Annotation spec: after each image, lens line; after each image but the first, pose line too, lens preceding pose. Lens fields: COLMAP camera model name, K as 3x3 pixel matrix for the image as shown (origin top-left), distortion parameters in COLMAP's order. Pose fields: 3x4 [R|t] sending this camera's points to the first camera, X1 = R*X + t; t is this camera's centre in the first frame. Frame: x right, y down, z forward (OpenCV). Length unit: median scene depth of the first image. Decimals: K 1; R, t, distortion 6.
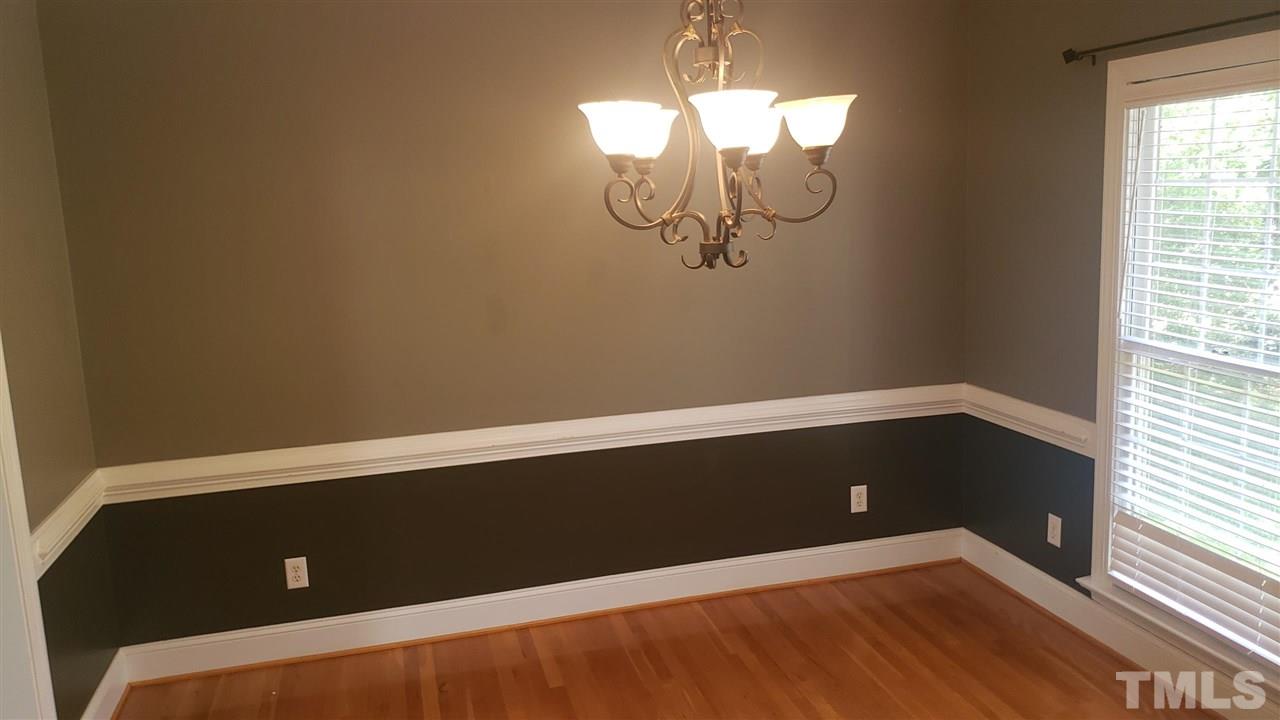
lens RADIAL K [[1016.4, 0, 640.0], [0, 1016.4, 360.0], [0, 0, 1]] dist [-0.002644, -0.001025]
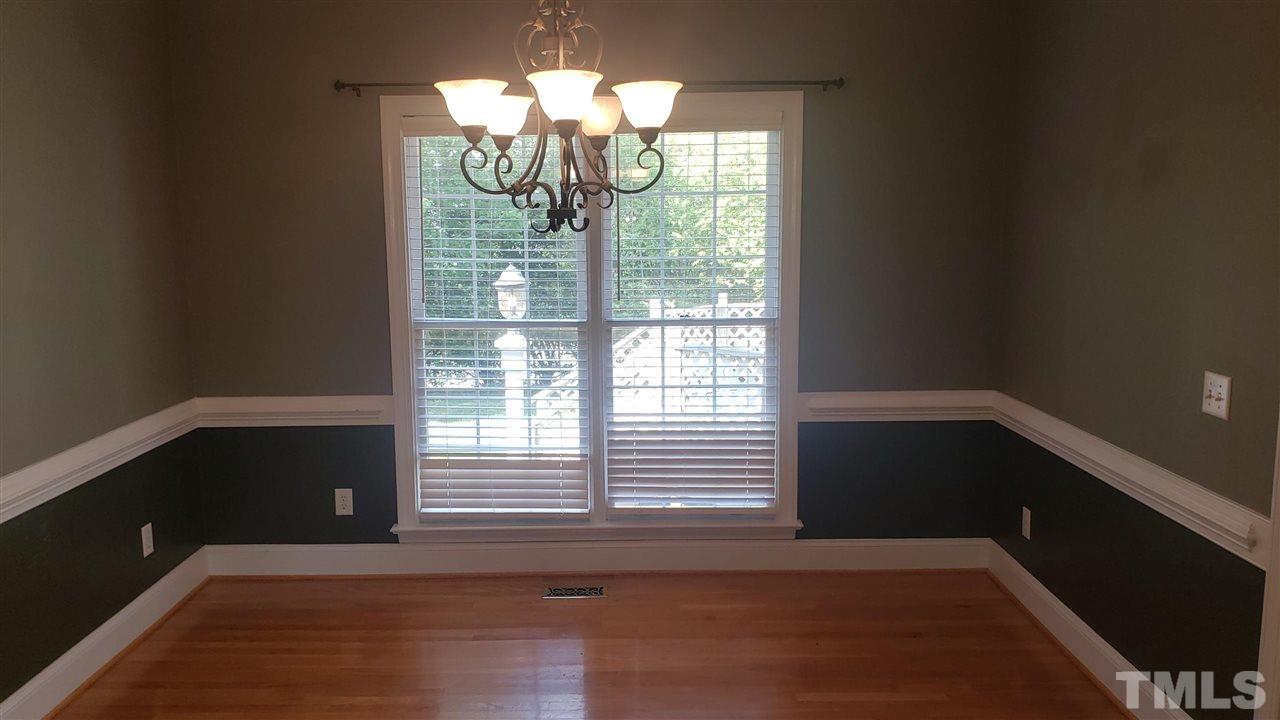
lens RADIAL K [[1016.4, 0, 640.0], [0, 1016.4, 360.0], [0, 0, 1]] dist [-0.002644, -0.001025]
pose [[0.247000, -0.100514, 0.963788, -0.658863], [0.165024, 0.984440, 0.060376, -0.001778], [-0.954860, 0.144135, 0.259744, 0.414663]]
